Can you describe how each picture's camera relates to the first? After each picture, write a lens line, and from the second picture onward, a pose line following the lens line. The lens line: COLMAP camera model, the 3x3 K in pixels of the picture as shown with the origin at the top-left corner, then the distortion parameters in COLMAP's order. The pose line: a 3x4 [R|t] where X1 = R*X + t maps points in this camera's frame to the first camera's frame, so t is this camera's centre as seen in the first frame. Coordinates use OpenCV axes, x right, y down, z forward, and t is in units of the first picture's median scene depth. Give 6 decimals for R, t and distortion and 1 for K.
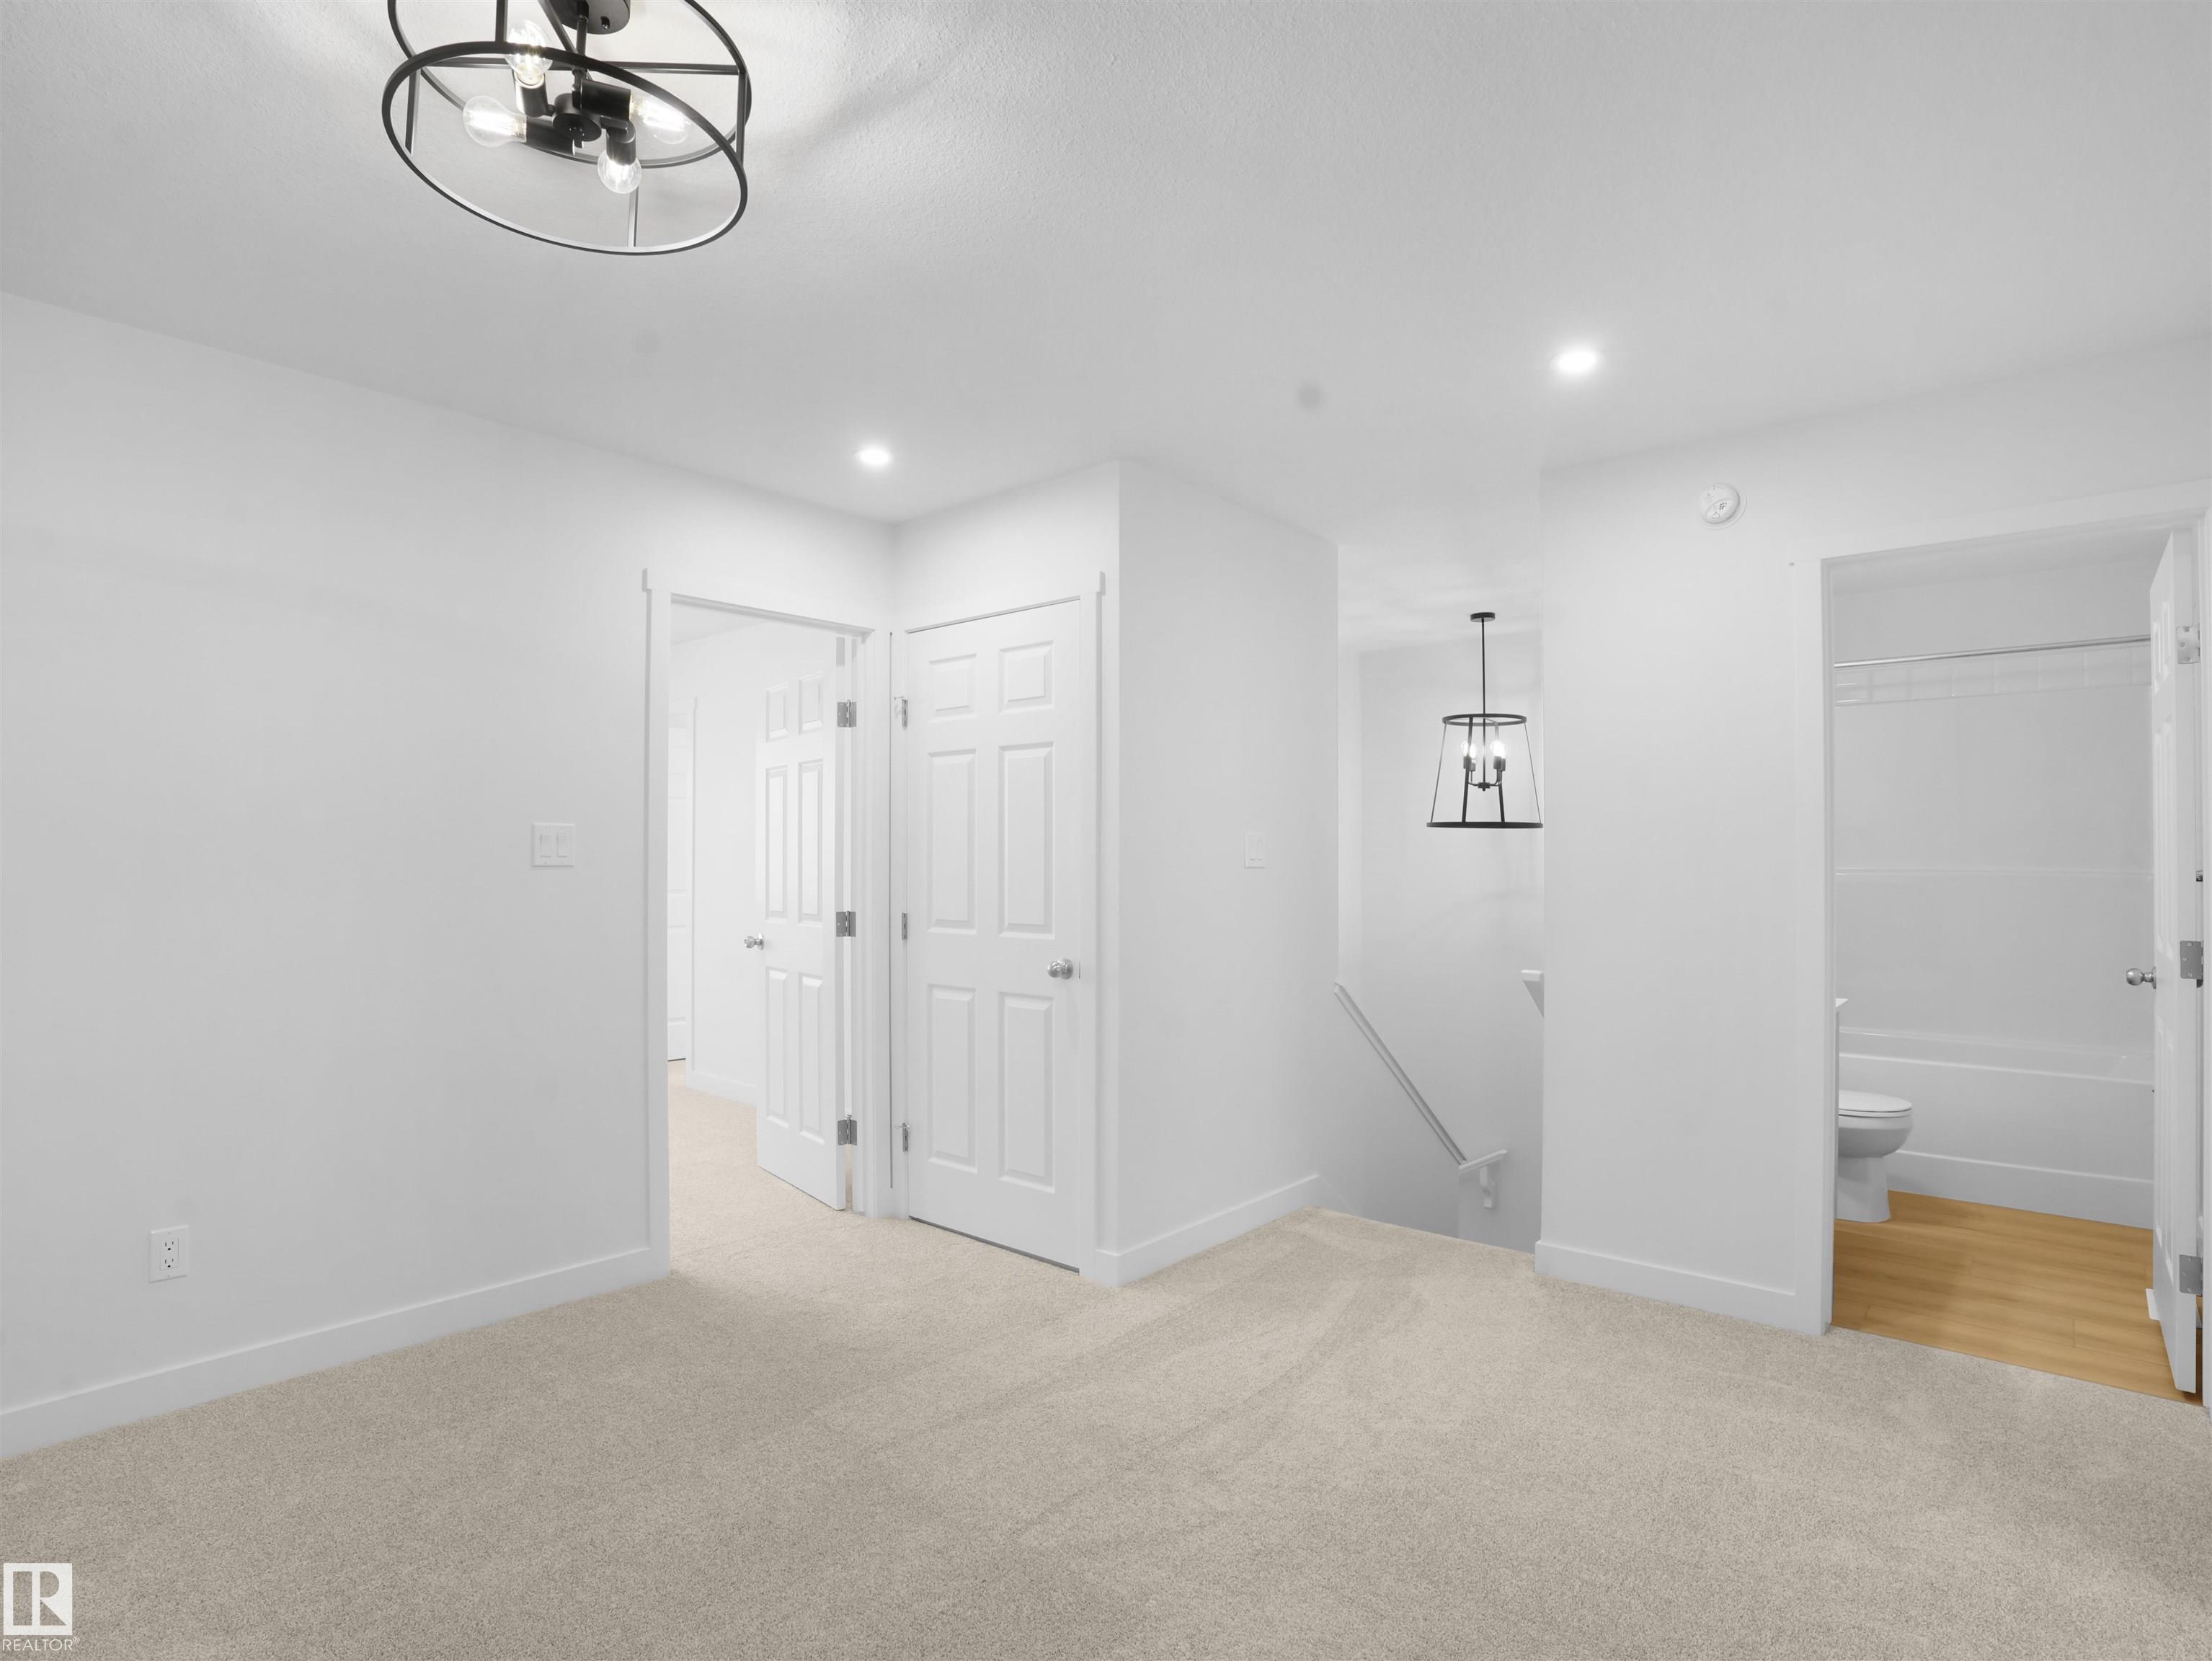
lens RADIAL K [[1175.0, 0, 1092.9], [0, 1175.0, 834.6], [0, 0, 1]] dist [-0.086896, 0.036313]
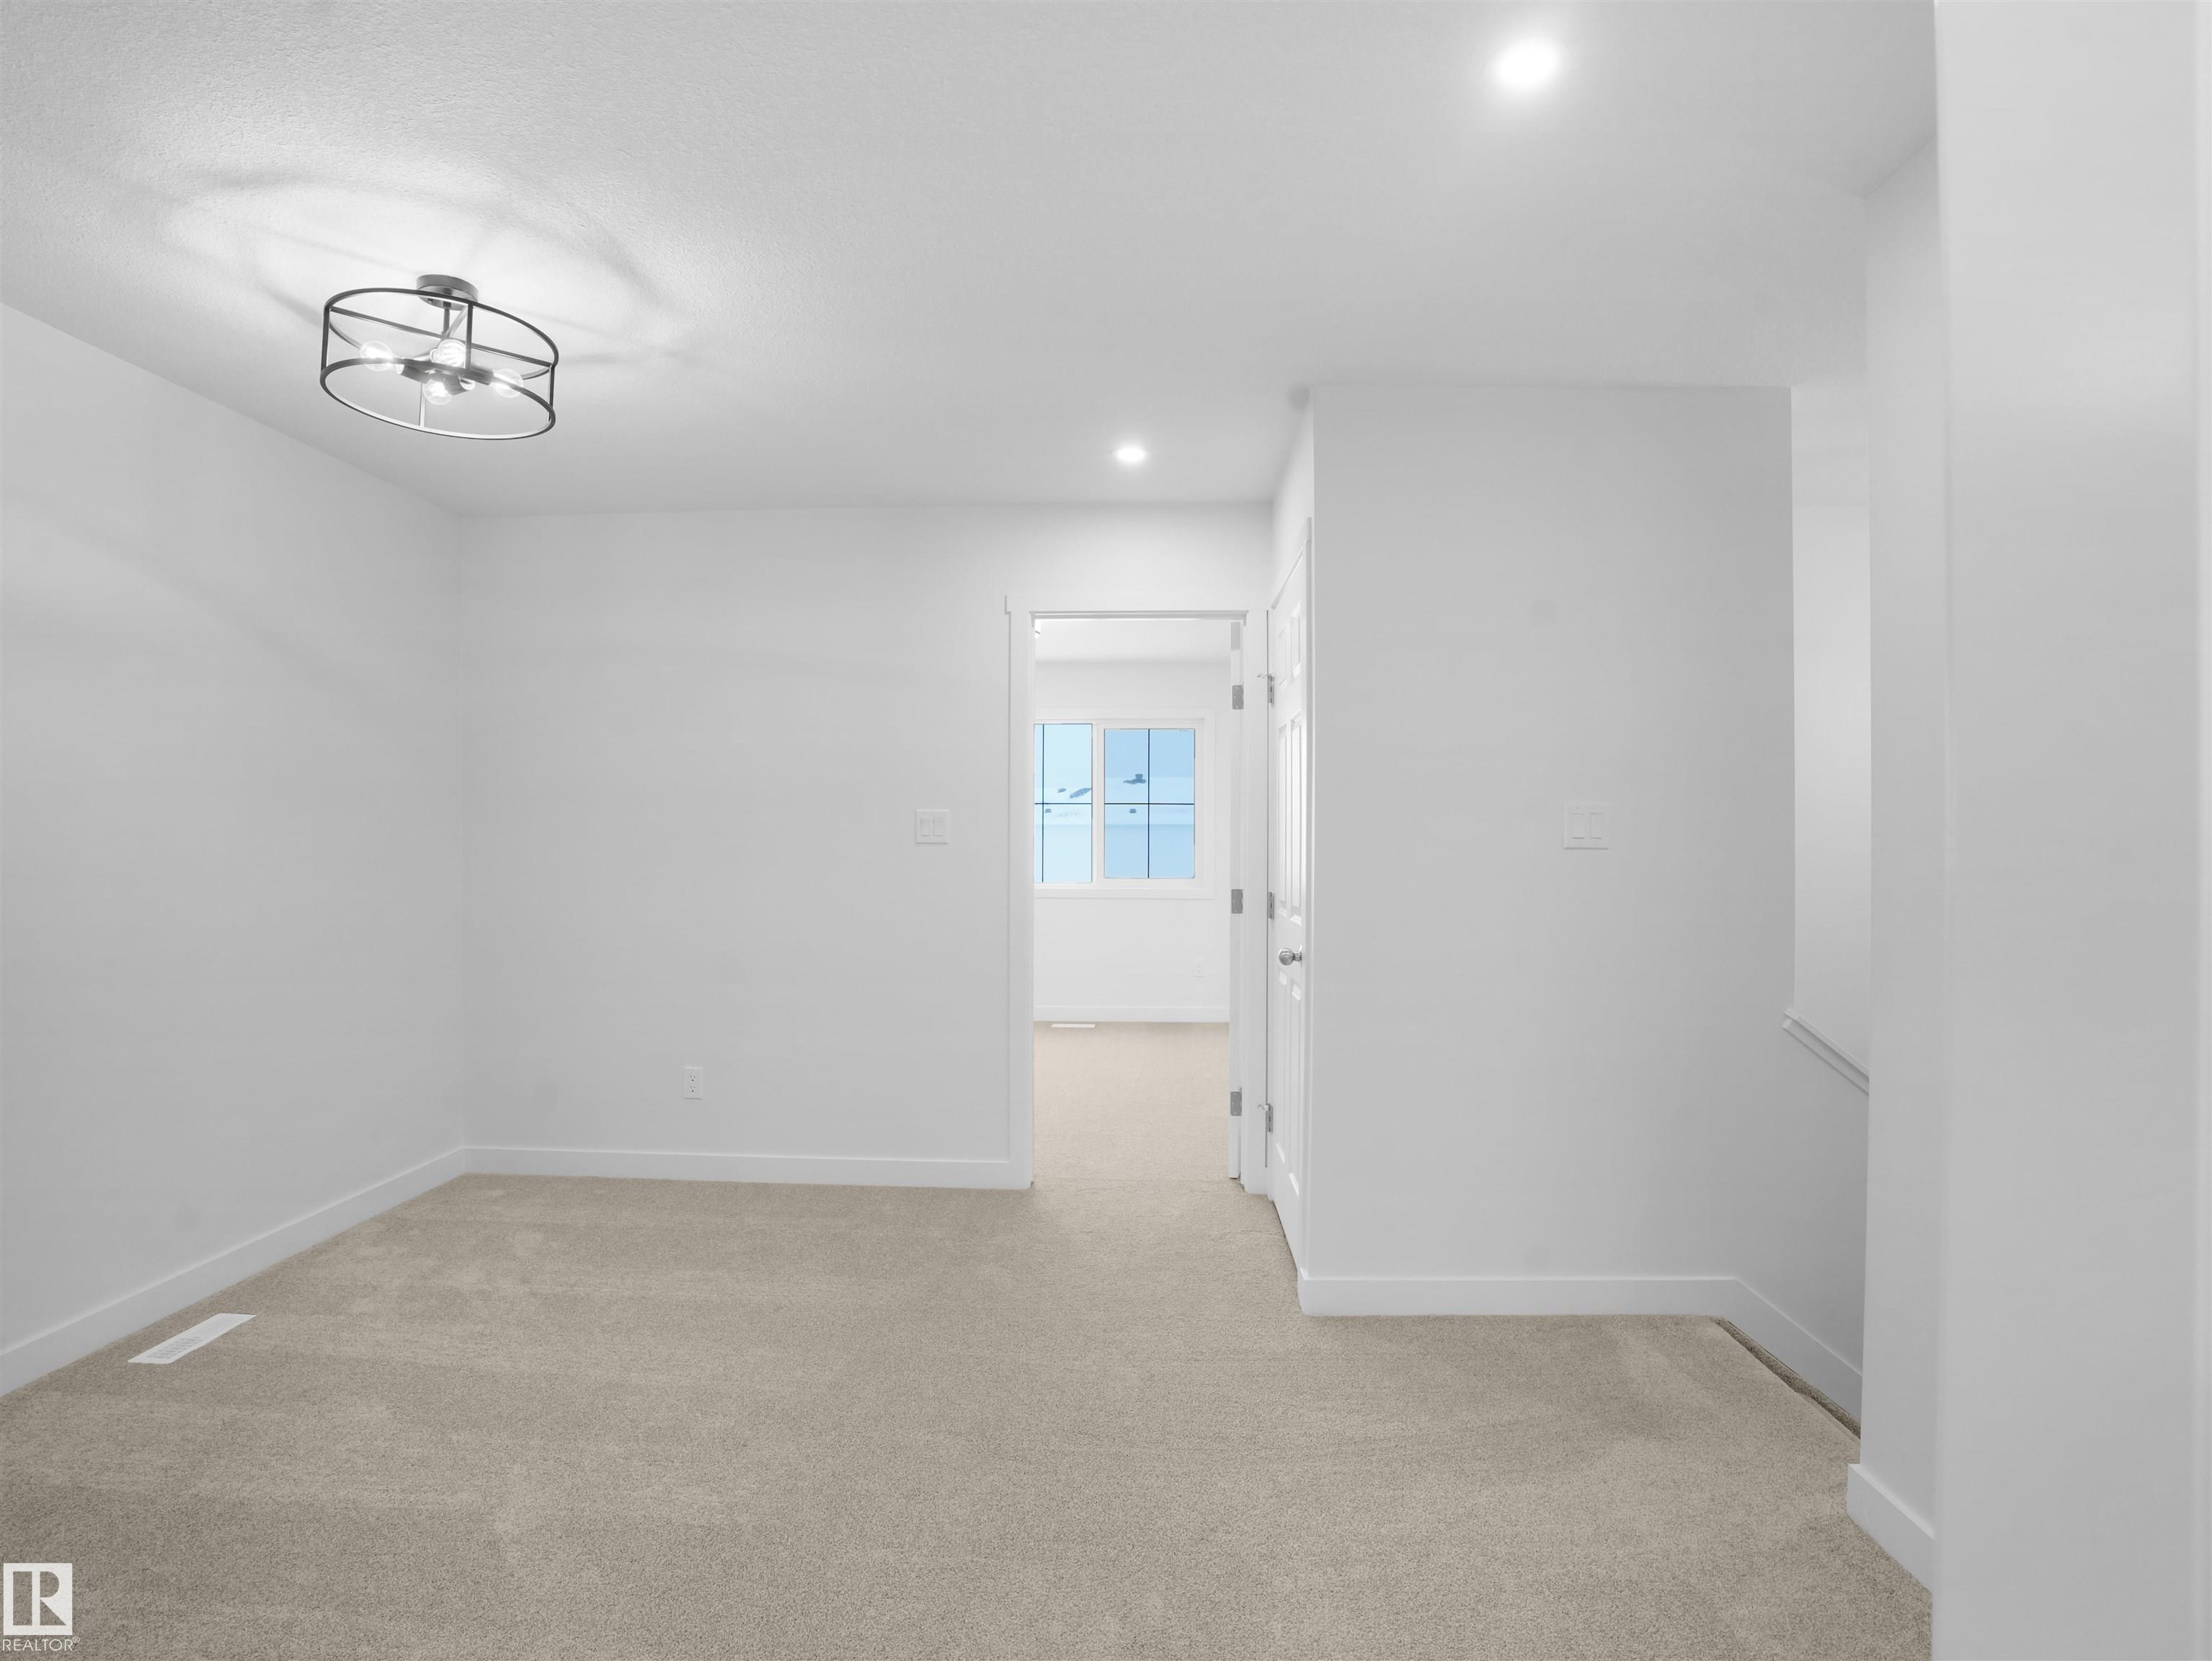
lens RADIAL K [[1175.0, 0, 1092.9], [0, 1175.0, 834.6], [0, 0, 1]] dist [-0.086896, 0.036313]
pose [[0.617513, -0.001748, -0.786559, 0.529603], [0.013760, 0.999869, 0.008581, 0.007371], [0.786440, -0.016121, 0.617456, 0.271617]]
